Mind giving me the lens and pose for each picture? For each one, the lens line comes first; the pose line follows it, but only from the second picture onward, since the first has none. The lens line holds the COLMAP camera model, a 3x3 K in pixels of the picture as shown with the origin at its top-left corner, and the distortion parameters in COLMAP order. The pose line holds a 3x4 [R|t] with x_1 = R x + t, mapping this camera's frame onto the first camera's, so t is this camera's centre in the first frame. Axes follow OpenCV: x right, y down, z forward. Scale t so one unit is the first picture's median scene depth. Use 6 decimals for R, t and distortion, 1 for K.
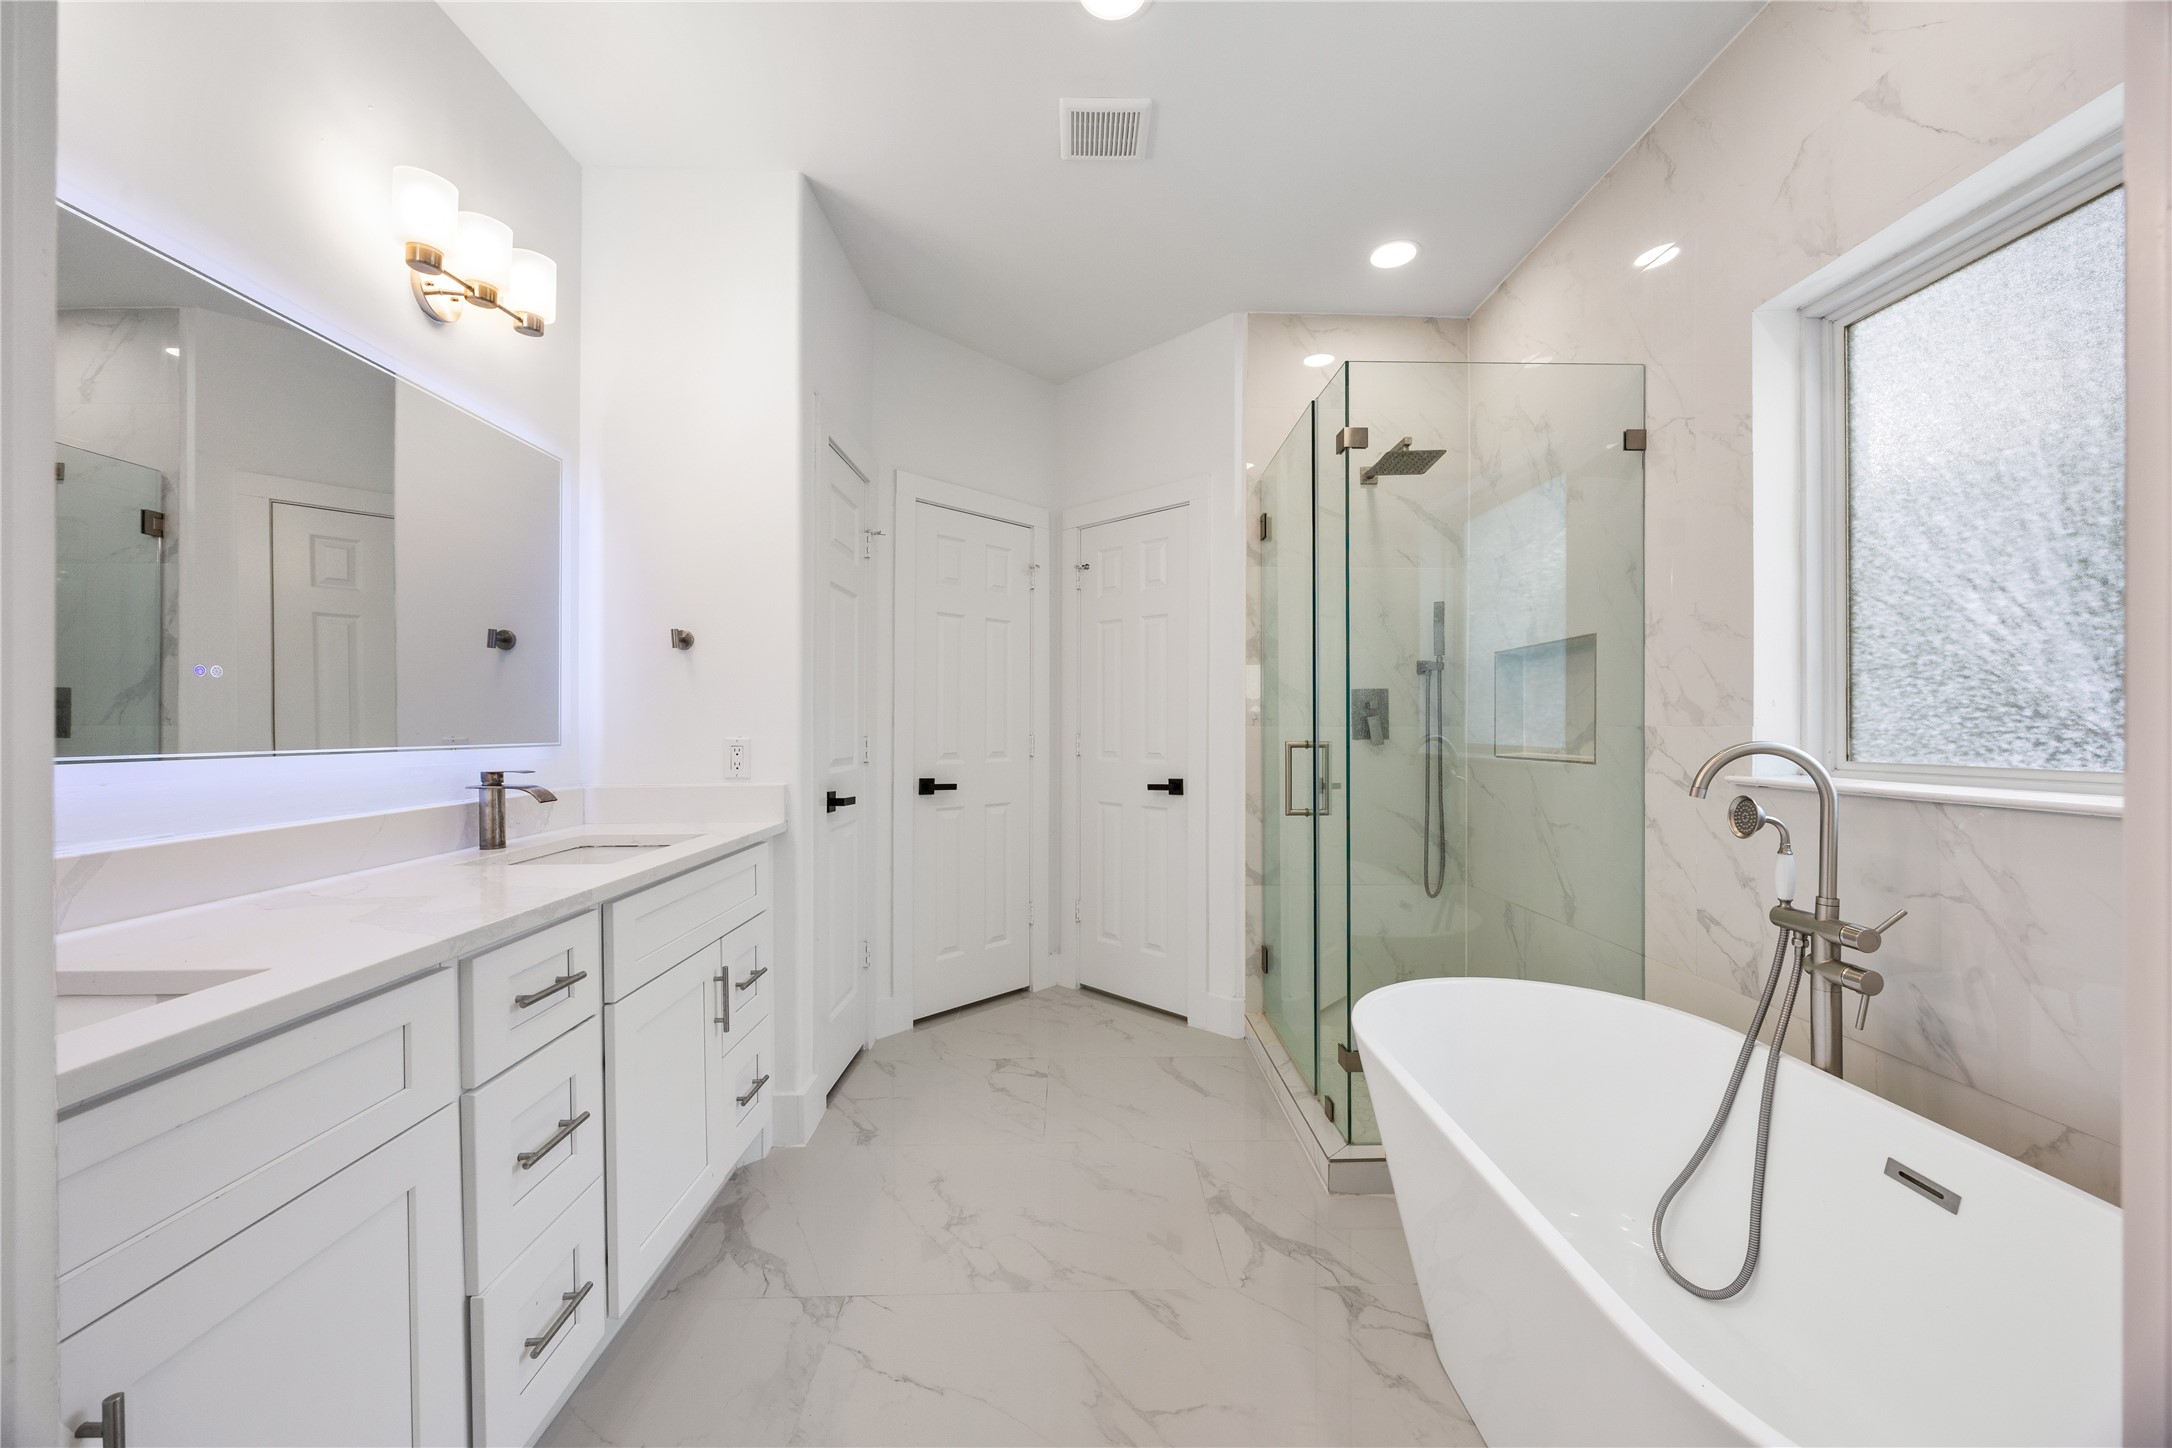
lens RADIAL K [[835.4, 0, 1087.1], [0, 835.4, 719.9], [0, 0, 1]] dist [-0.005164, 0.001134]
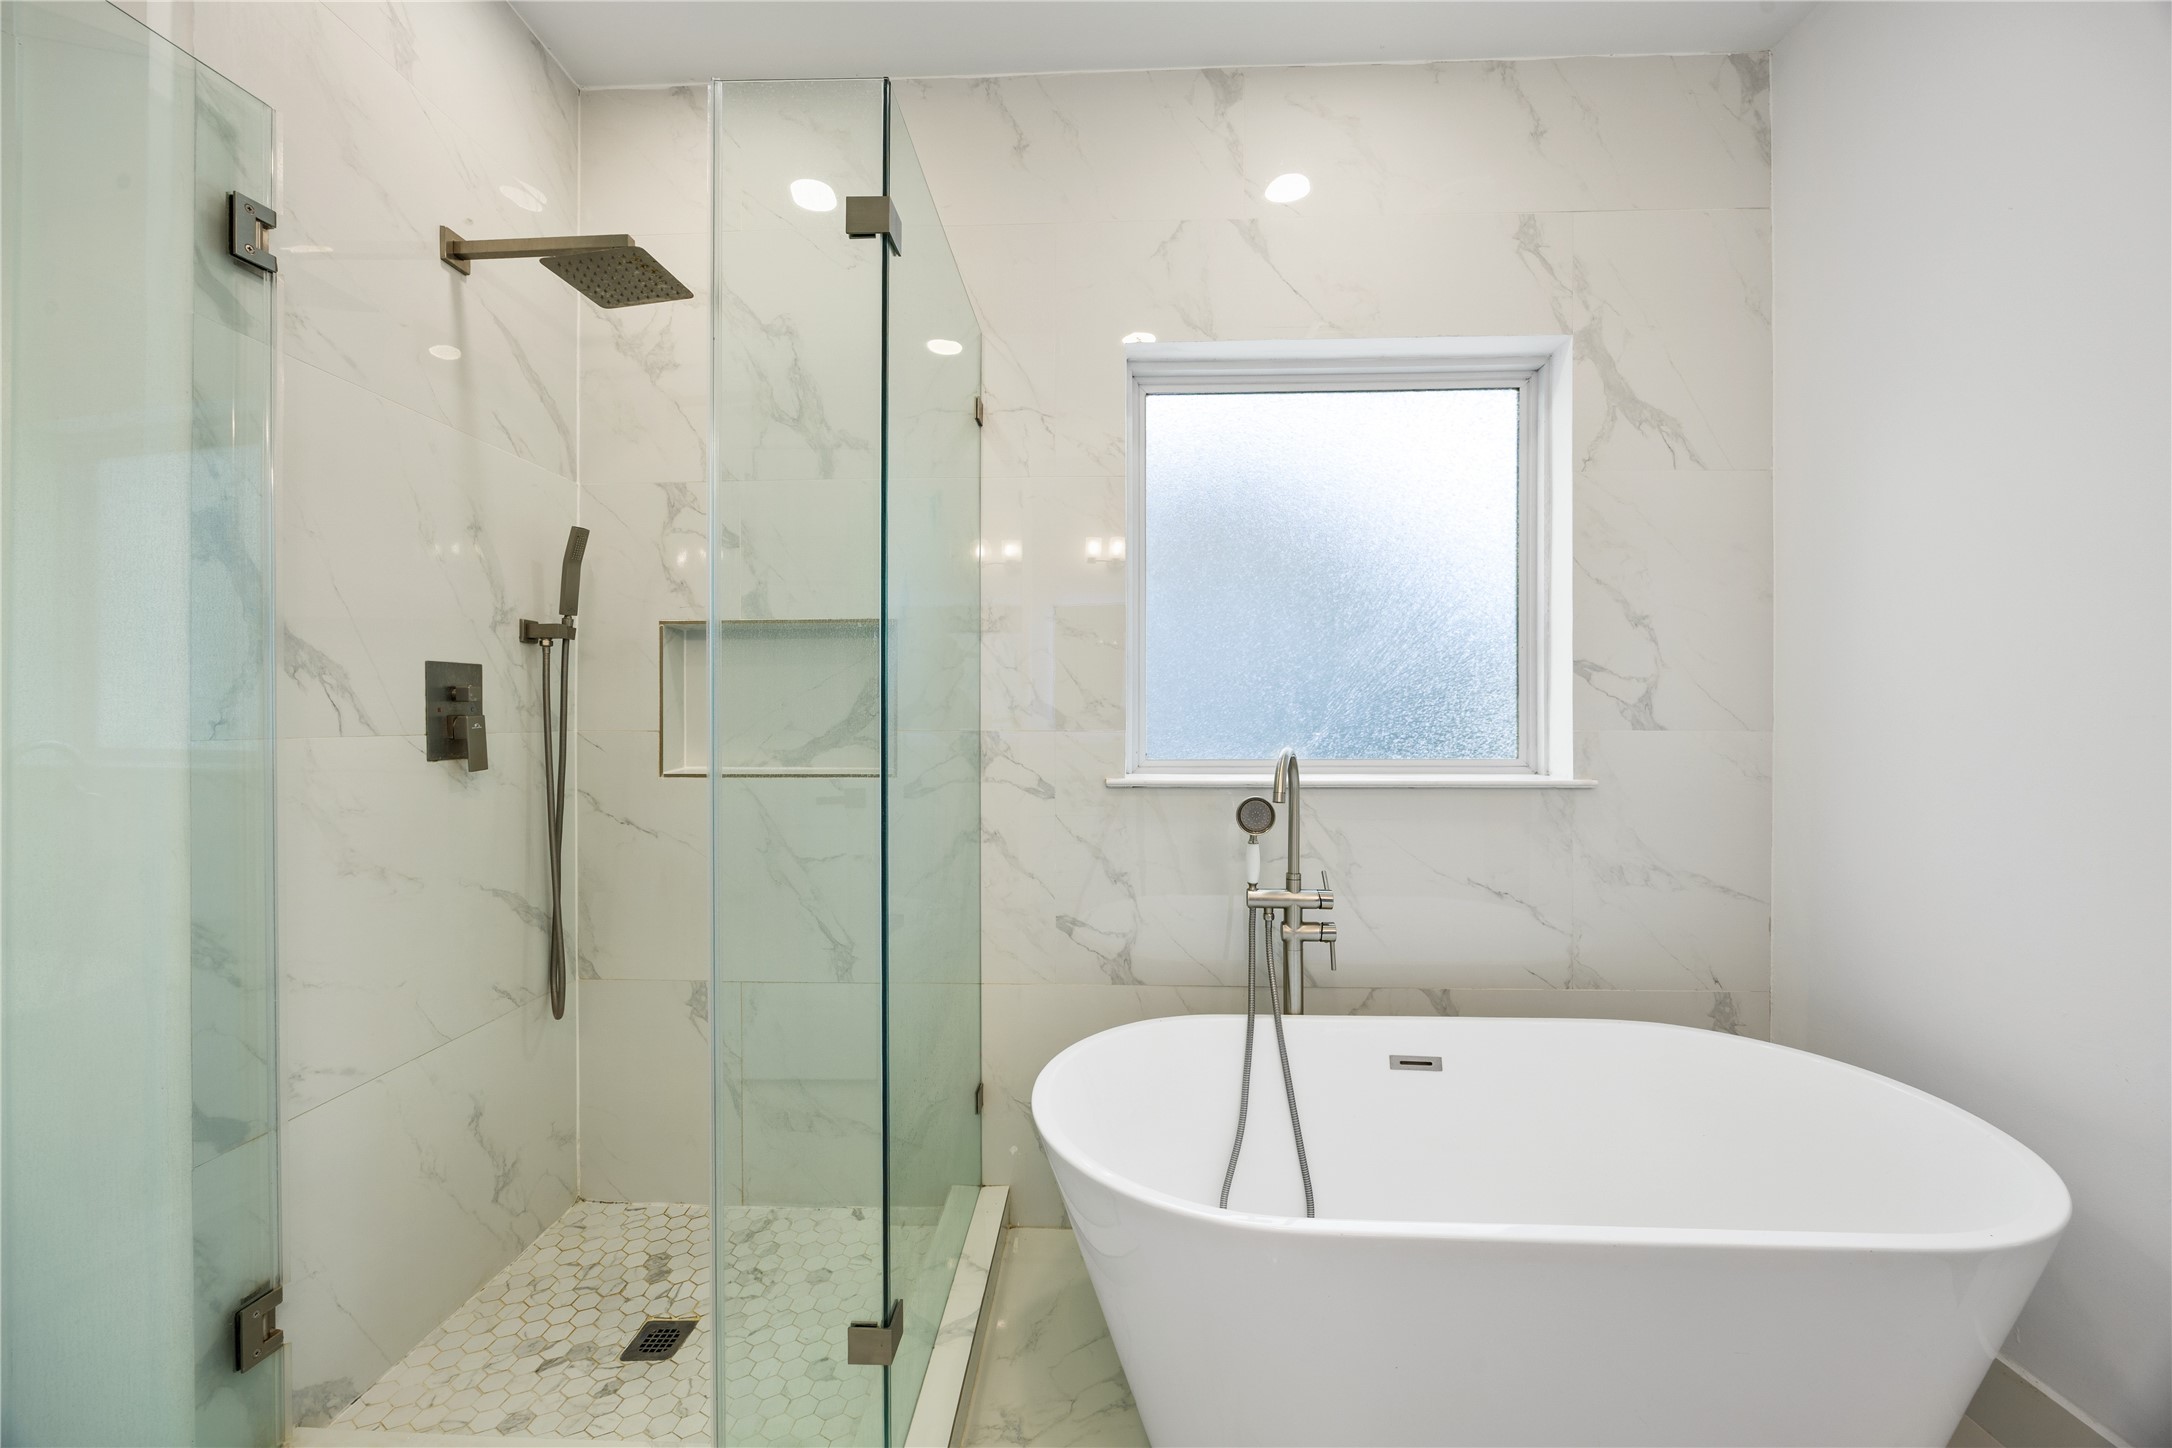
lens RADIAL K [[835.4, 0, 1088.1], [0, 835.4, 720.0], [0, 0, 1]] dist [-0.005164, 0.001134]
pose [[0.045083, -0.003329, 0.998978, -0.234614], [-0.008205, 0.999959, 0.003703, -0.008762], [-0.998950, -0.008364, 0.045054, 0.846523]]
